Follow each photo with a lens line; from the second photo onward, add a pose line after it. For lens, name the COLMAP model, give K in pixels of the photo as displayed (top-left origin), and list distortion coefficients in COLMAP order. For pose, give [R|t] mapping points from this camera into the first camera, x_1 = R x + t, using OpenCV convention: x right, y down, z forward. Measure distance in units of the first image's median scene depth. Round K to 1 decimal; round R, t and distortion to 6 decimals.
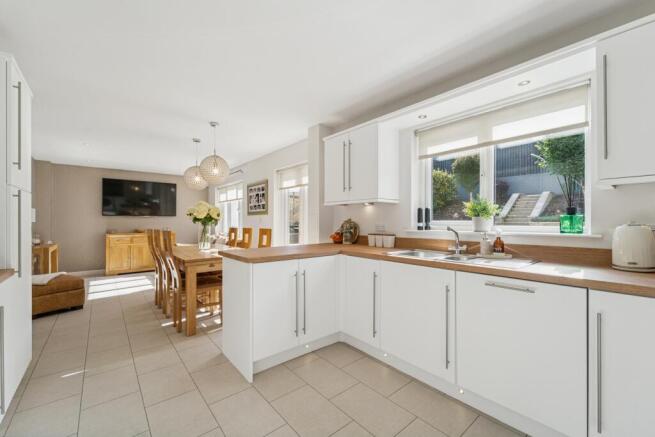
lens RADIAL K [[270.2, 0, 329.3], [0, 270.2, 223.7], [0, 0, 1]] dist [0.000537, 0.000141]
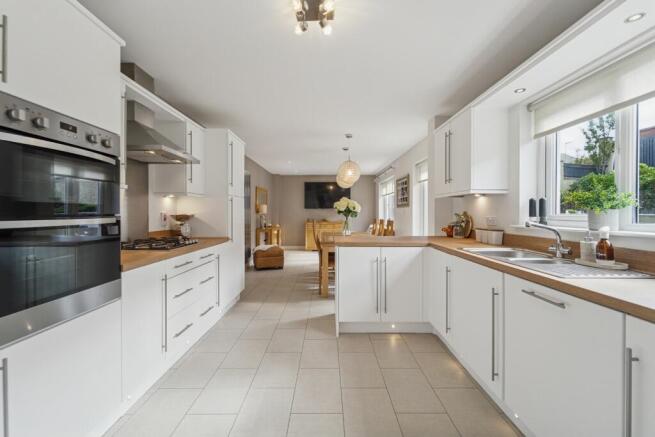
lens RADIAL K [[268.3, 0, 327.5], [0, 268.3, 218.5], [0, 0, 1]] dist [0.000480, 0.000082]
pose [[0.766045, 0.017789, -0.642541, 0.364037], [-0.008812, 0.999814, 0.017174, -0.006430], [0.642726, -0.007494, 0.766059, -0.018190]]
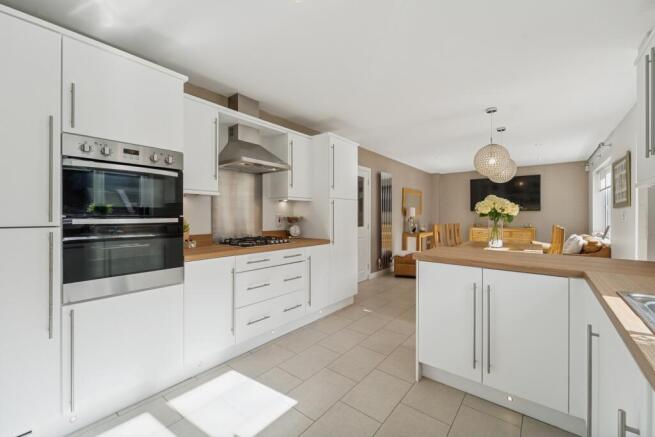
lens RADIAL K [[266.8, 0, 329.3], [0, 266.8, 220.1], [0, 0, 1]] dist [0.001205, 0.000099]
pose [[0.193162, 0.021115, -0.980940, 0.430570], [-0.014195, 0.999724, 0.018724, -0.008485], [0.981064, 0.010307, 0.193408, 0.359628]]
